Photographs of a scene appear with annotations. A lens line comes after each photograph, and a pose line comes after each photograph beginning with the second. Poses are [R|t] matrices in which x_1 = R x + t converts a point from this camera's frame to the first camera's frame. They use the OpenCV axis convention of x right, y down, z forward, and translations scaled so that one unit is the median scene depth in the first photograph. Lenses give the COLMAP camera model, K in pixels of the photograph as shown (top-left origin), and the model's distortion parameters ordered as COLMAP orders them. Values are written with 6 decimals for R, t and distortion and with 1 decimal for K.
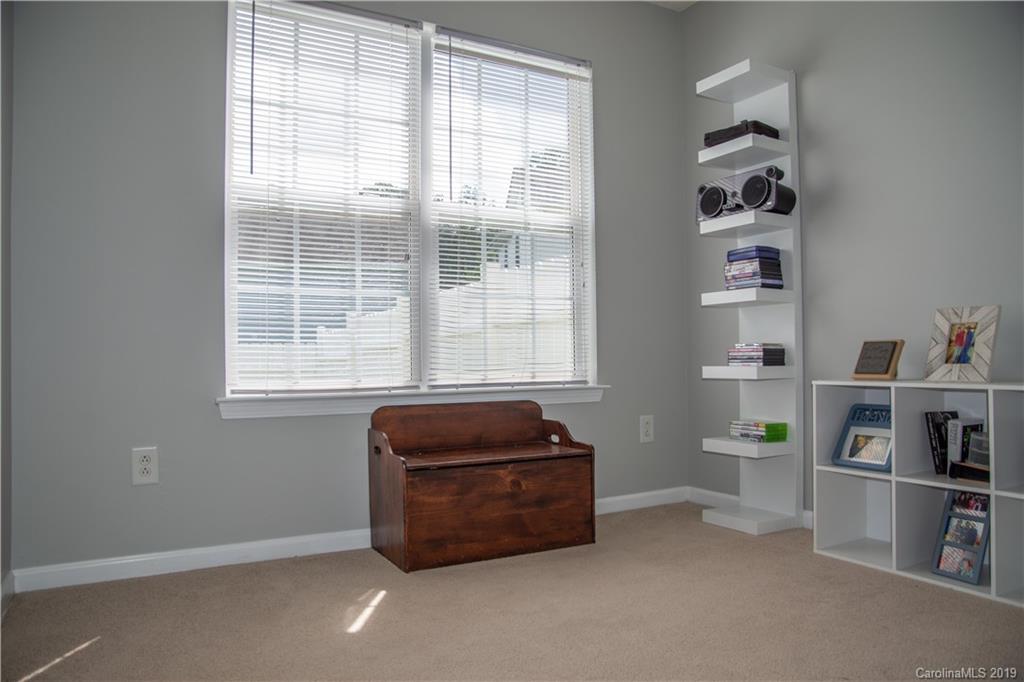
lens RADIAL K [[706.0, 0, 492.5], [0, 706.0, 346.3], [0, 0, 1]] dist [-0.114149, 0.058251]
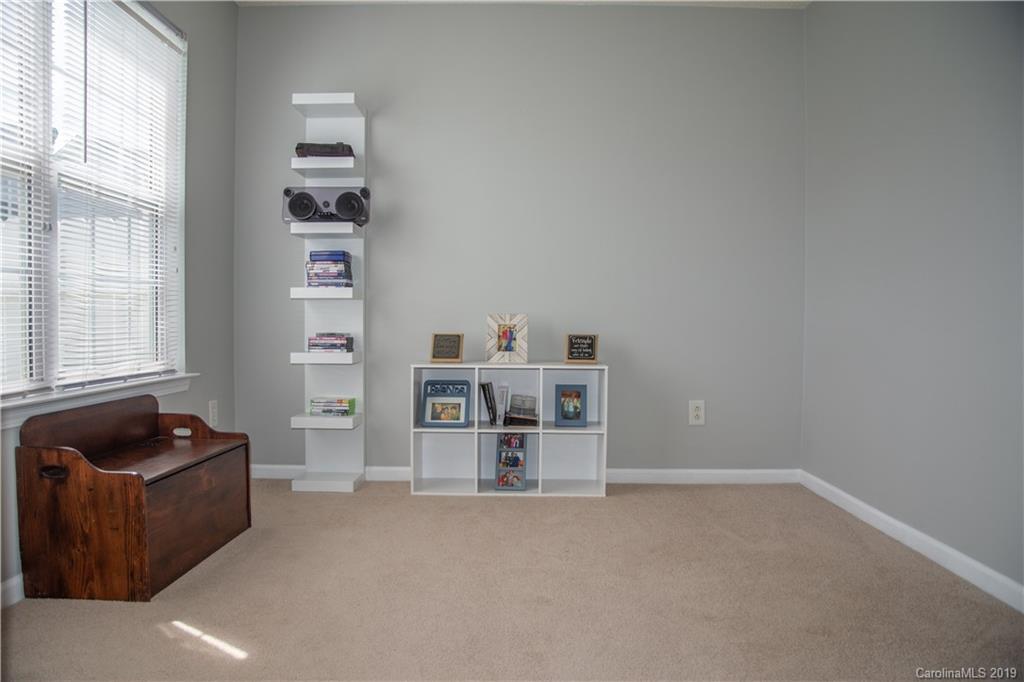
lens RADIAL K [[702.1, 0, 512.3], [0, 702.1, 345.2], [0, 0, 1]] dist [-0.117345, 0.078326]
pose [[0.491330, -0.015932, 0.870828, -0.550030], [-0.025616, 0.999136, 0.032732, -0.032443], [-0.870597, -0.038389, 0.490498, 0.168322]]
